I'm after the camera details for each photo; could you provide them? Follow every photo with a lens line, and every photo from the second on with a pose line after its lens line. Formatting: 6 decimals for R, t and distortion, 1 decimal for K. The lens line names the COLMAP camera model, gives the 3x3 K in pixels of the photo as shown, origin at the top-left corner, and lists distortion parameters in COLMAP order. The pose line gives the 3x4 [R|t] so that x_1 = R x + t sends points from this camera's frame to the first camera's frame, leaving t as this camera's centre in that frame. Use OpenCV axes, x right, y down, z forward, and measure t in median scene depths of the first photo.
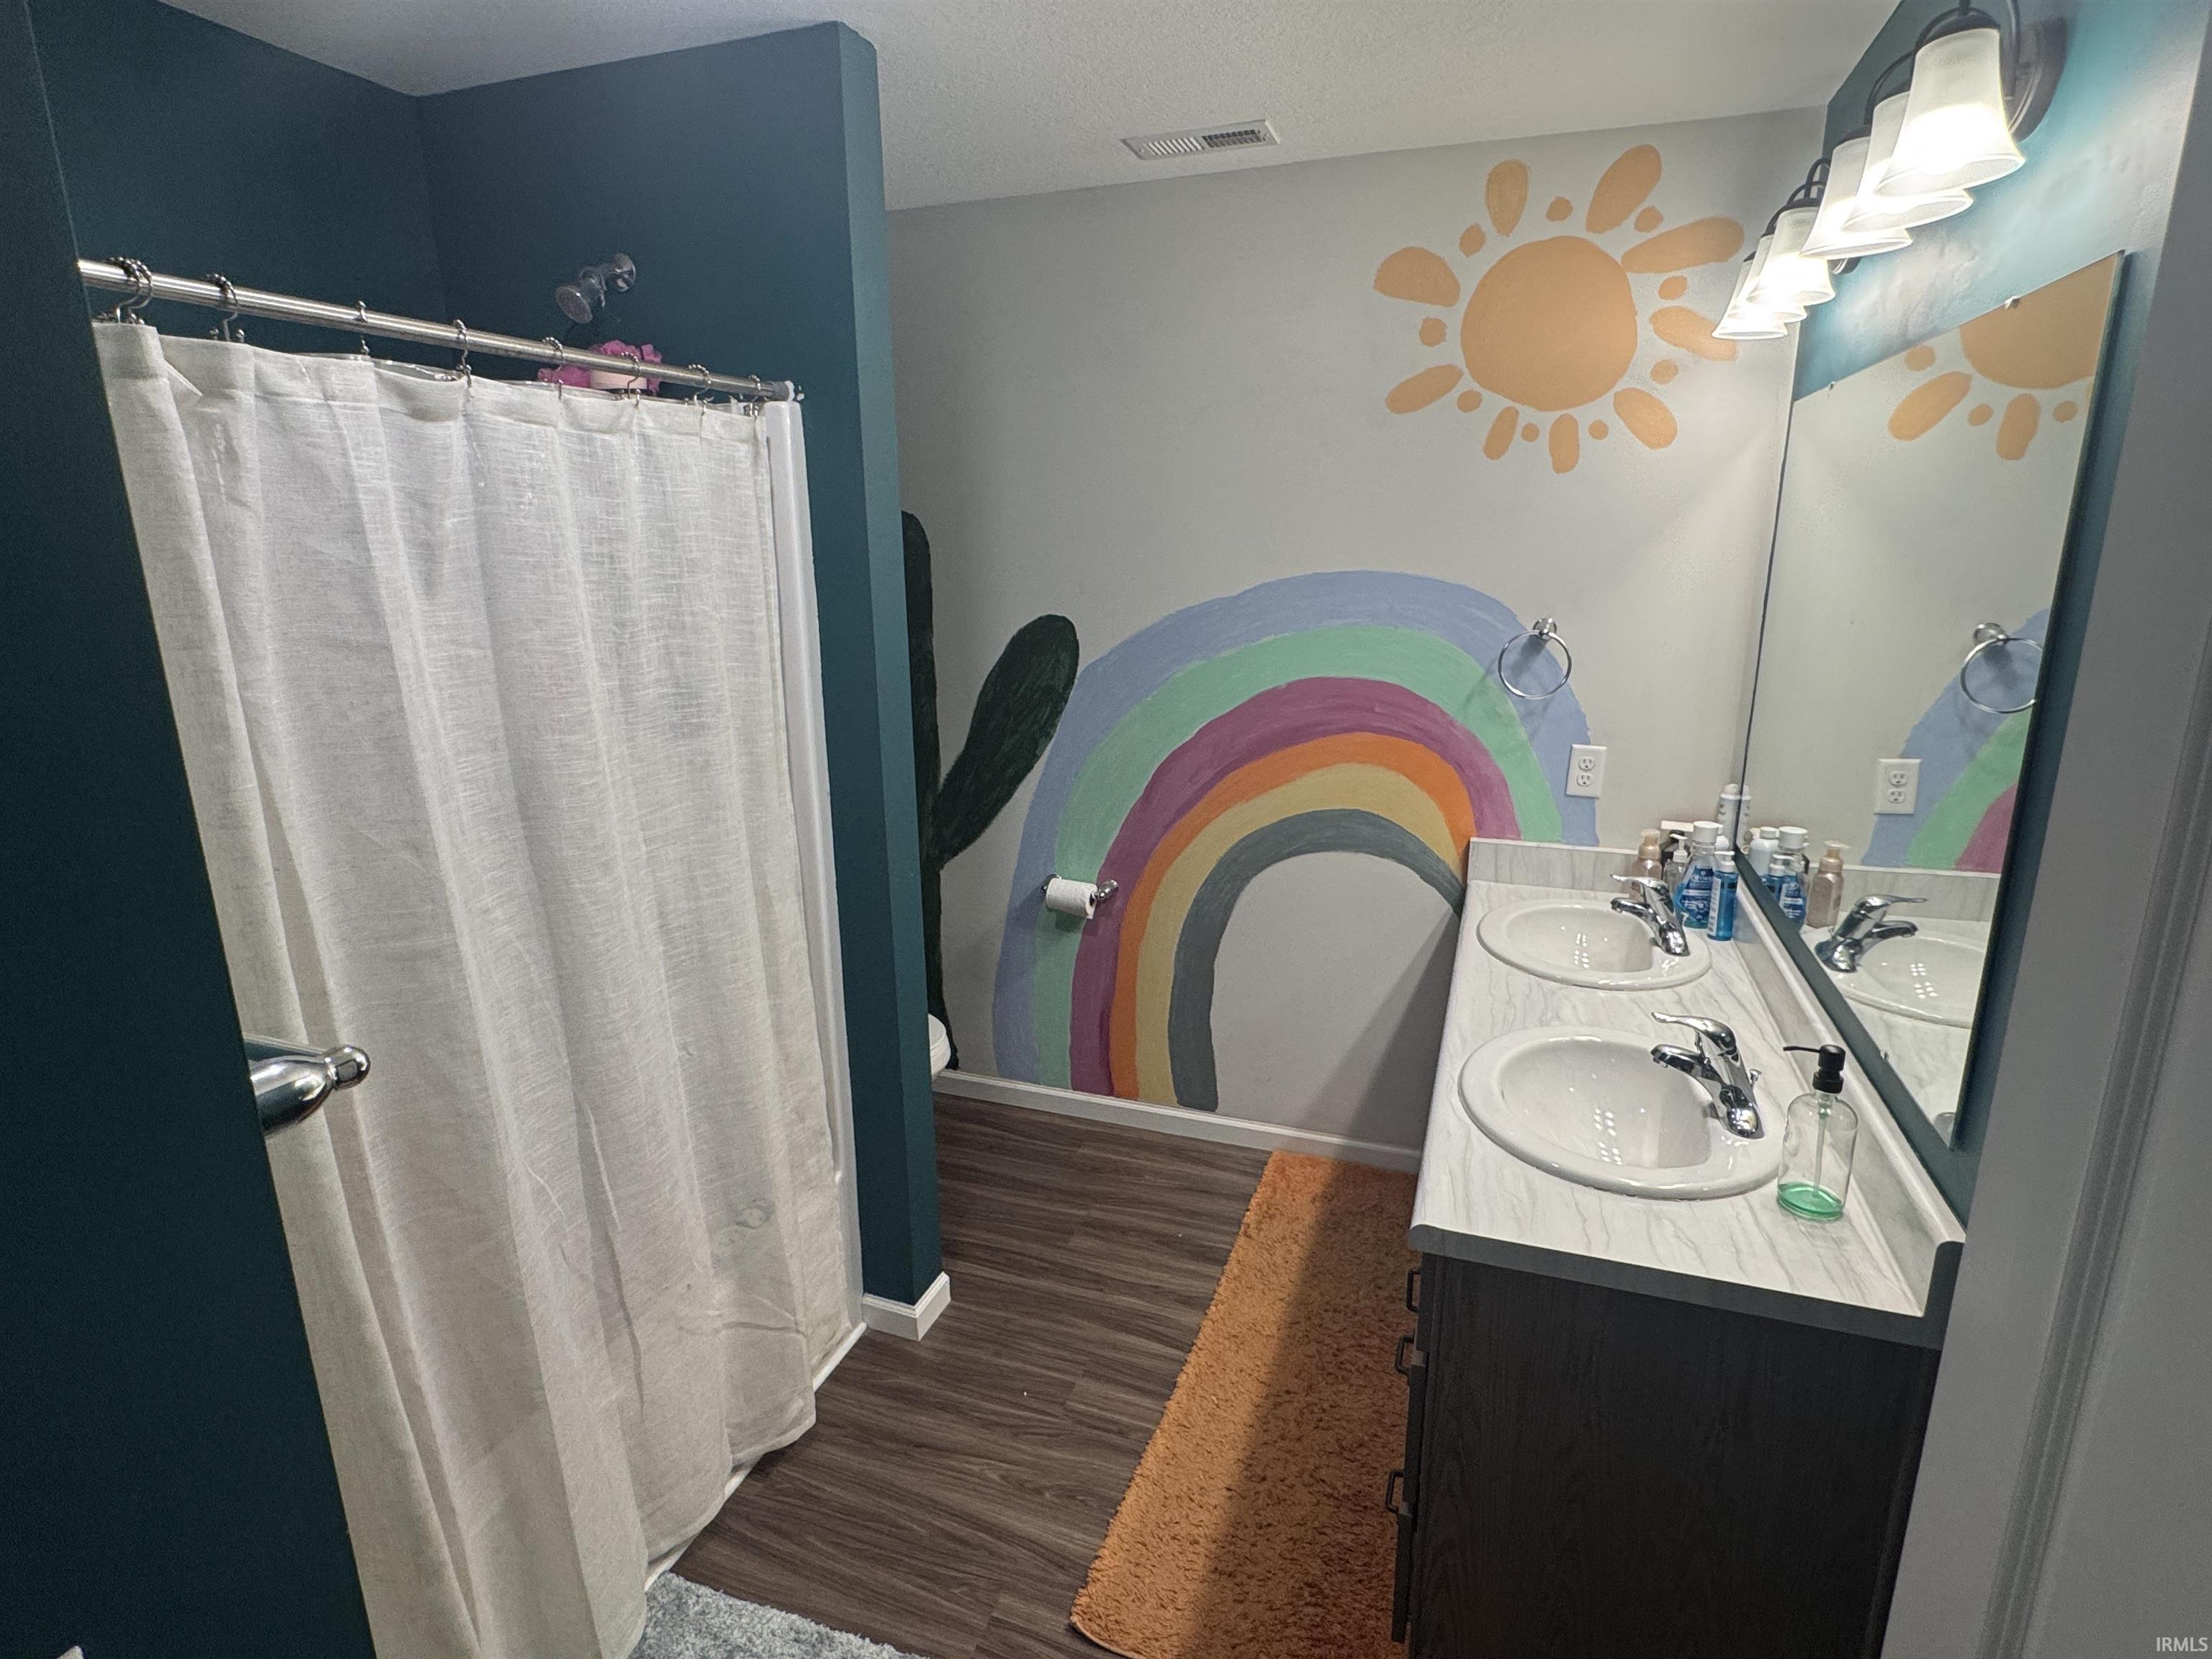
lens RADIAL K [[1141.9, 0, 1099.7], [0, 1141.9, 827.3], [0, 0, 1]] dist [0.000170, 0.000223]
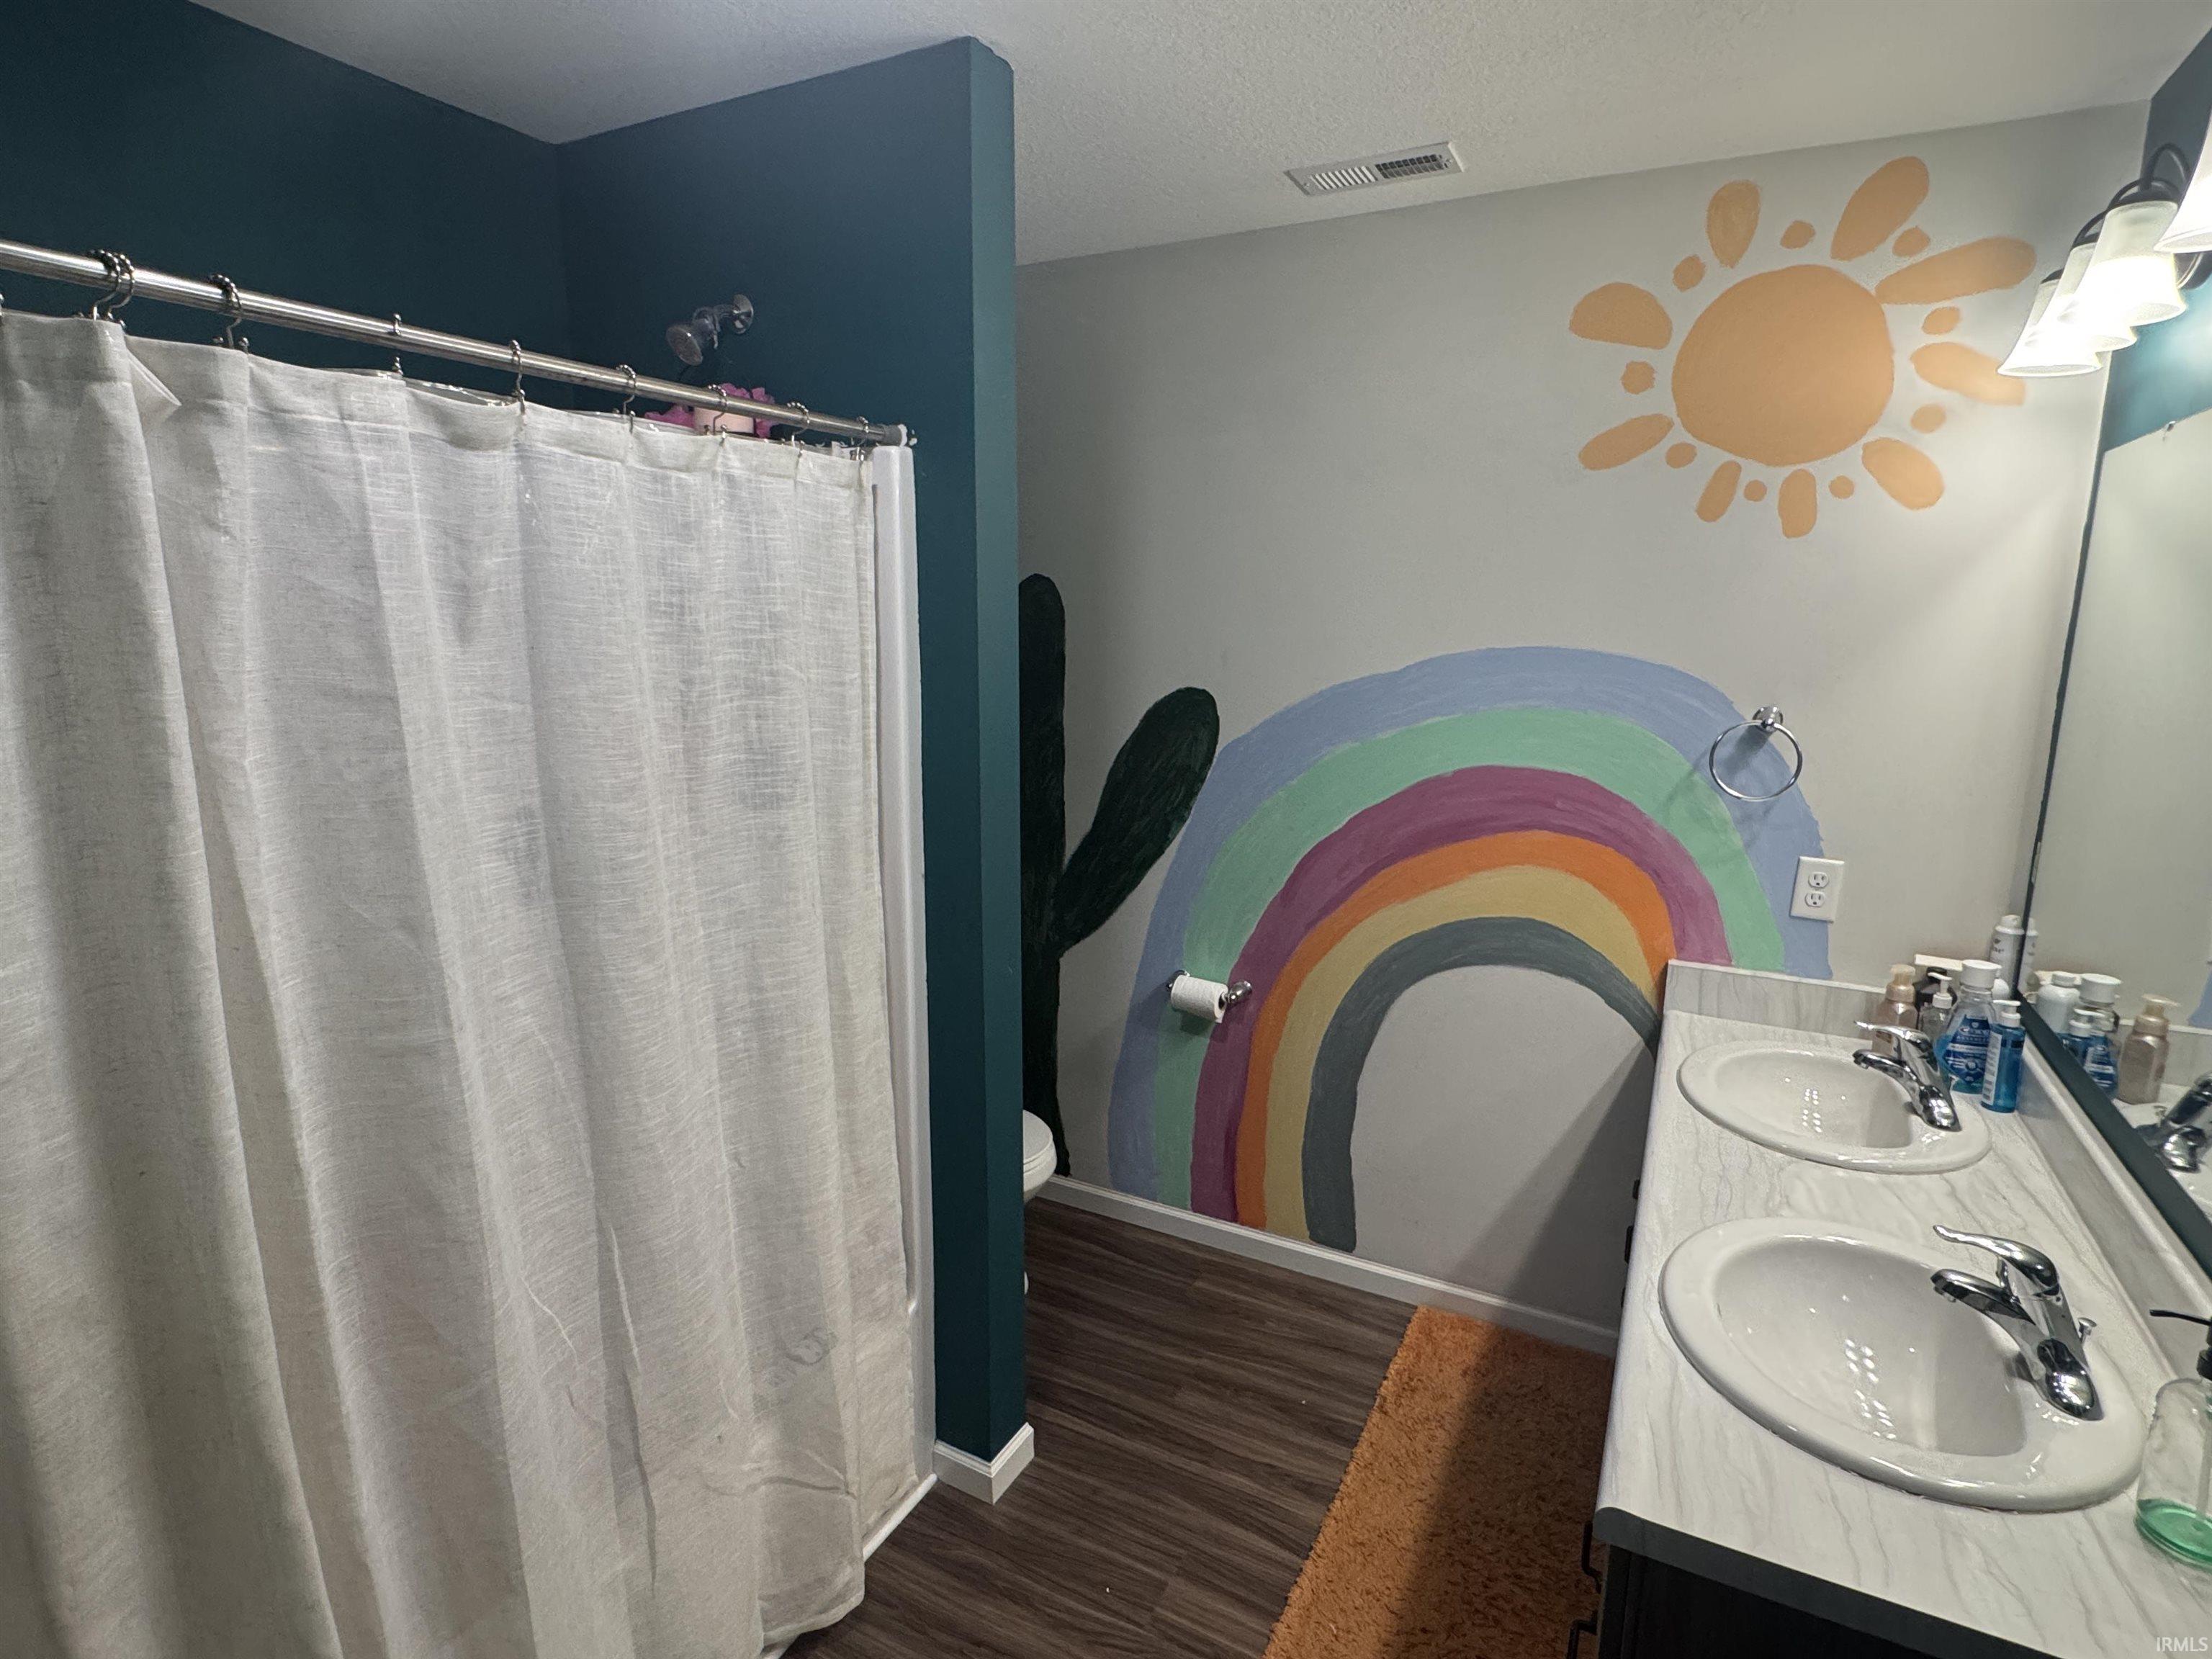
lens RADIAL K [[1141.9, 0, 1107.5], [0, 1141.9, 829.9], [0, 0, 1]] dist [0.000170, 0.000223]
pose [[0.990469, 0.043278, -0.130763, 0.022916], [-0.051297, 0.996963, -0.058587, -0.020501], [0.127831, 0.064737, 0.989681, 0.127539]]
